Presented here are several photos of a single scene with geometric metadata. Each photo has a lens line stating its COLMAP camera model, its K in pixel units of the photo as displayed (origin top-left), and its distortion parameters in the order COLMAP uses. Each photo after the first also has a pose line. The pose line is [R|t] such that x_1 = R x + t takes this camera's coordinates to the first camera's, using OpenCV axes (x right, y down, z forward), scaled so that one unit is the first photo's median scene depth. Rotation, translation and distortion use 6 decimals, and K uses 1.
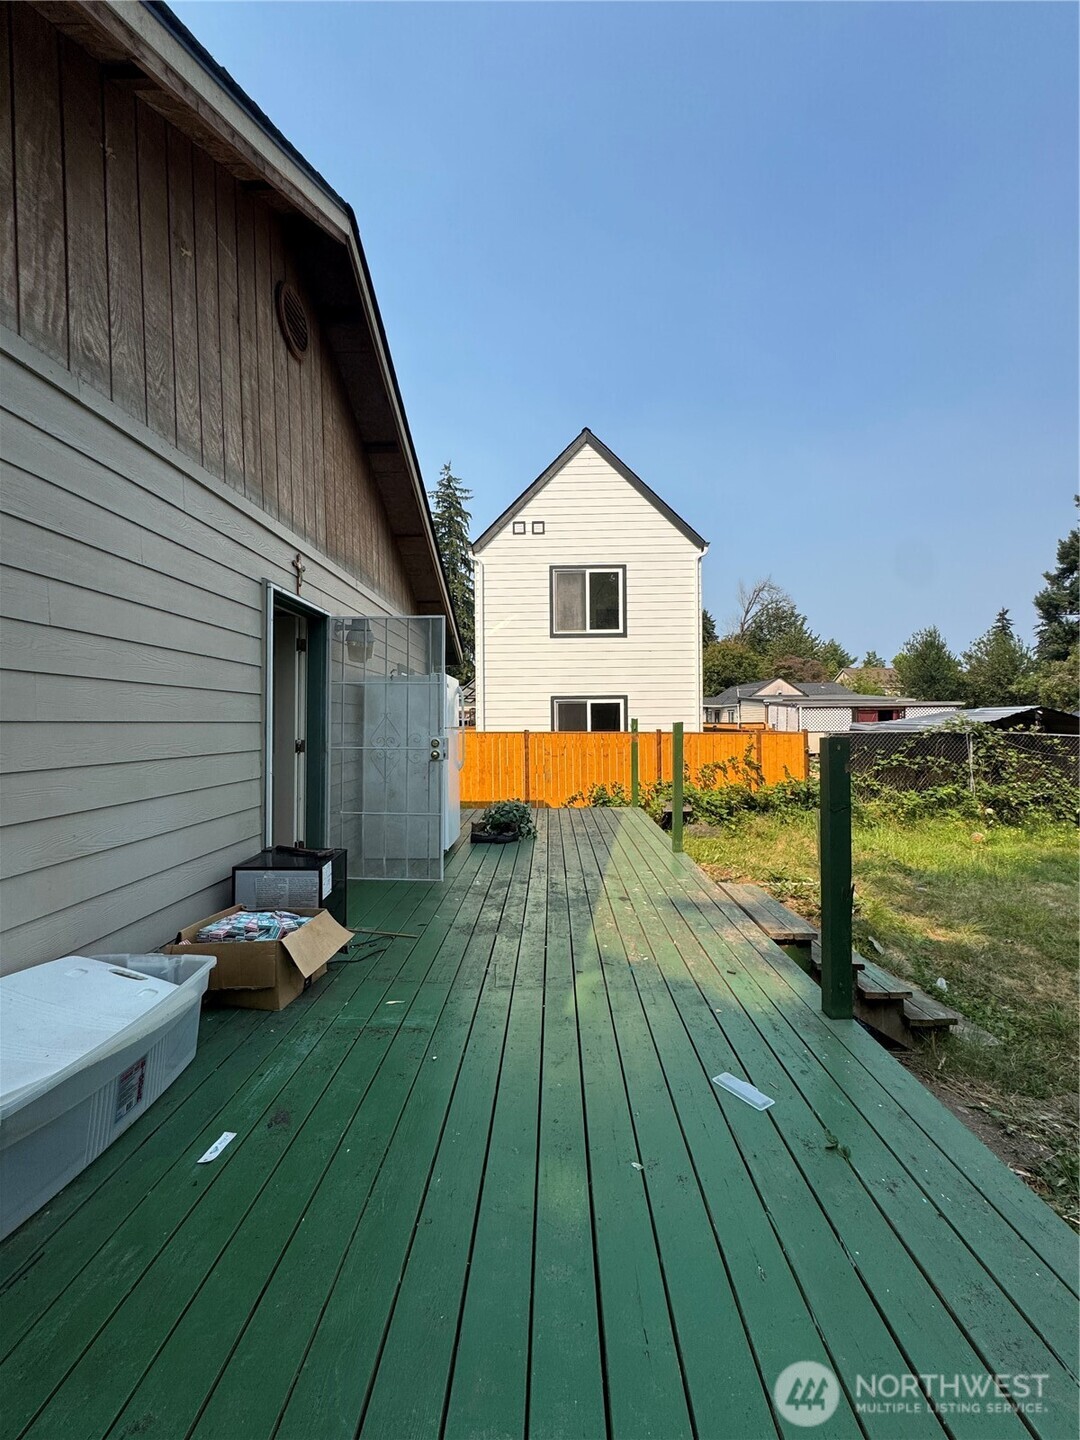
lens RADIAL K [[575.7, 0, 537.8], [0, 575.7, 717.7], [0, 0, 1]] dist [-0.003357, 0.000737]
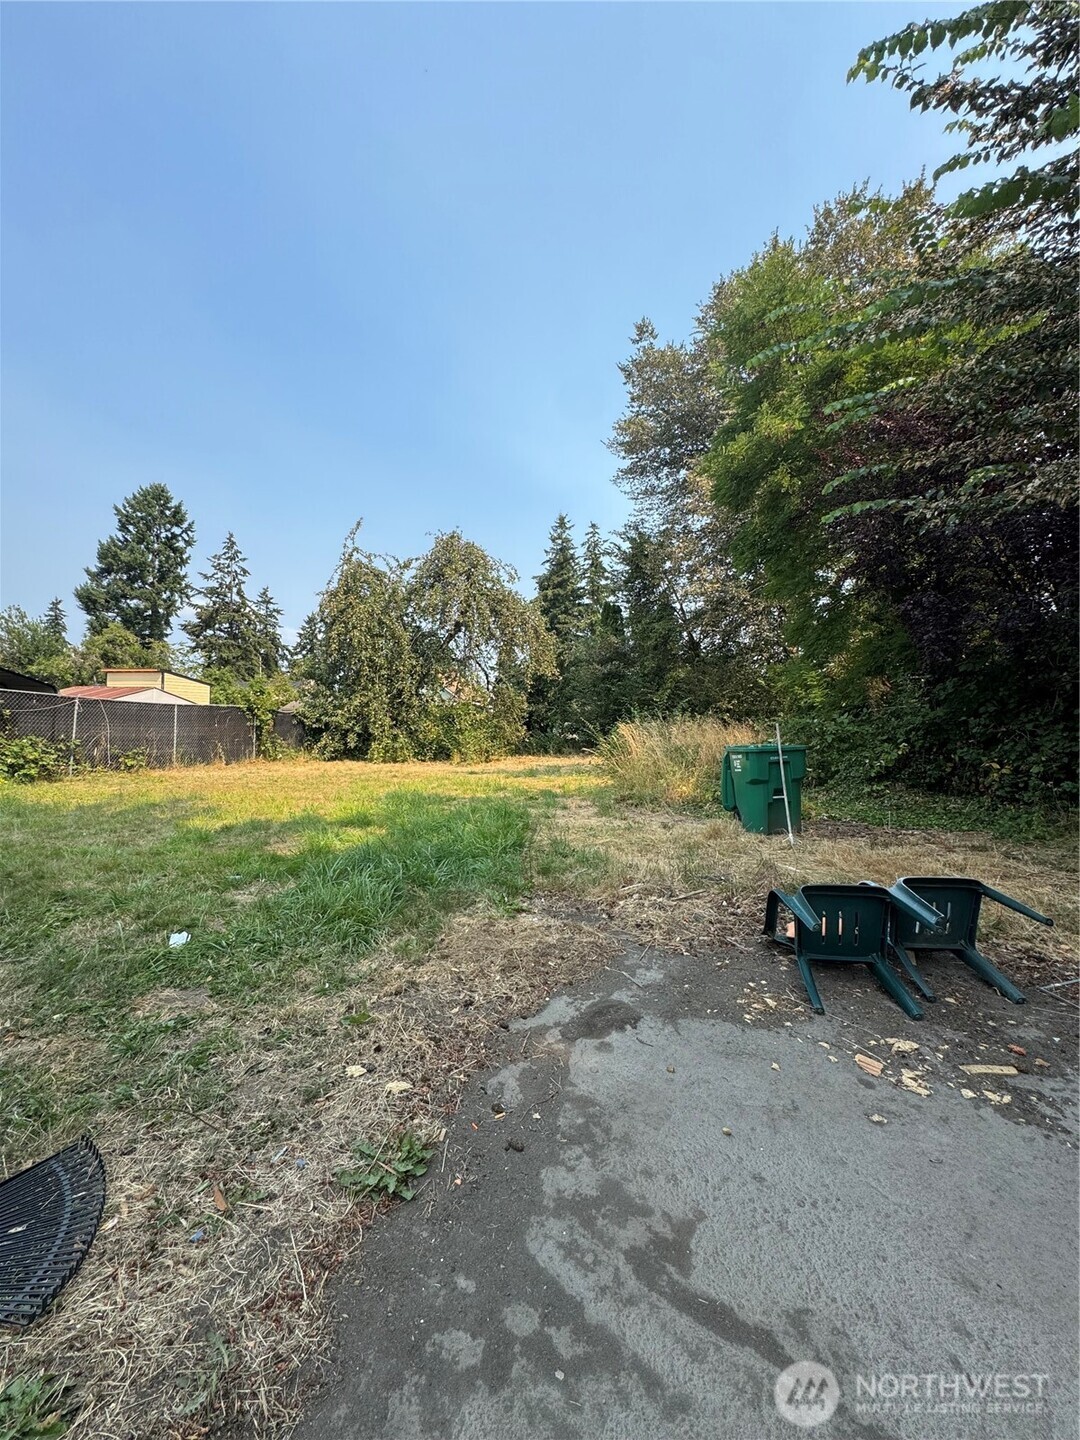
lens RADIAL K [[575.7, 0, 543.2], [0, 575.7, 719.4], [0, 0, 1]] dist [-0.003357, 0.000737]
pose [[0.189137, 0.007981, 0.981918, 0.095840], [-0.021786, 0.999755, -0.003930, 0.067066], [-0.981709, -0.020649, 0.189264, -0.147497]]
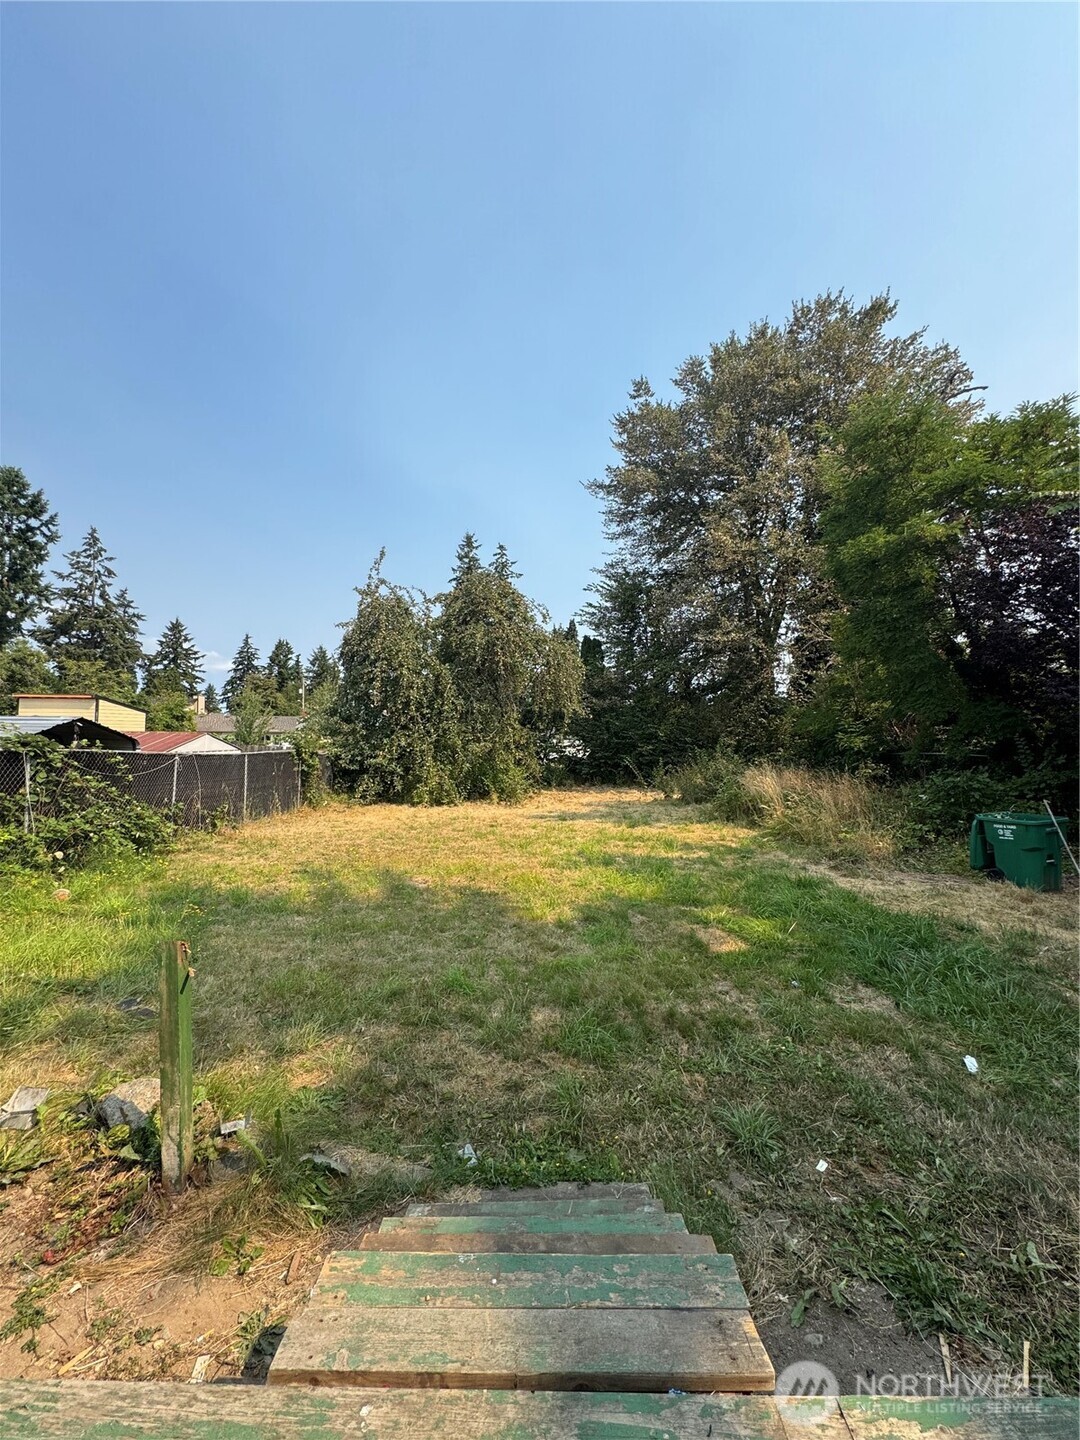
lens RADIAL K [[575.7, 0, 543.2], [0, 575.7, 720.0], [0, 0, 1]] dist [-0.003357, 0.000737]
pose [[-0.023045, 0.031542, 0.999237, 0.016499], [-0.018807, 0.999312, -0.031978, -0.001674], [-0.999558, -0.019530, -0.022436, 0.374070]]
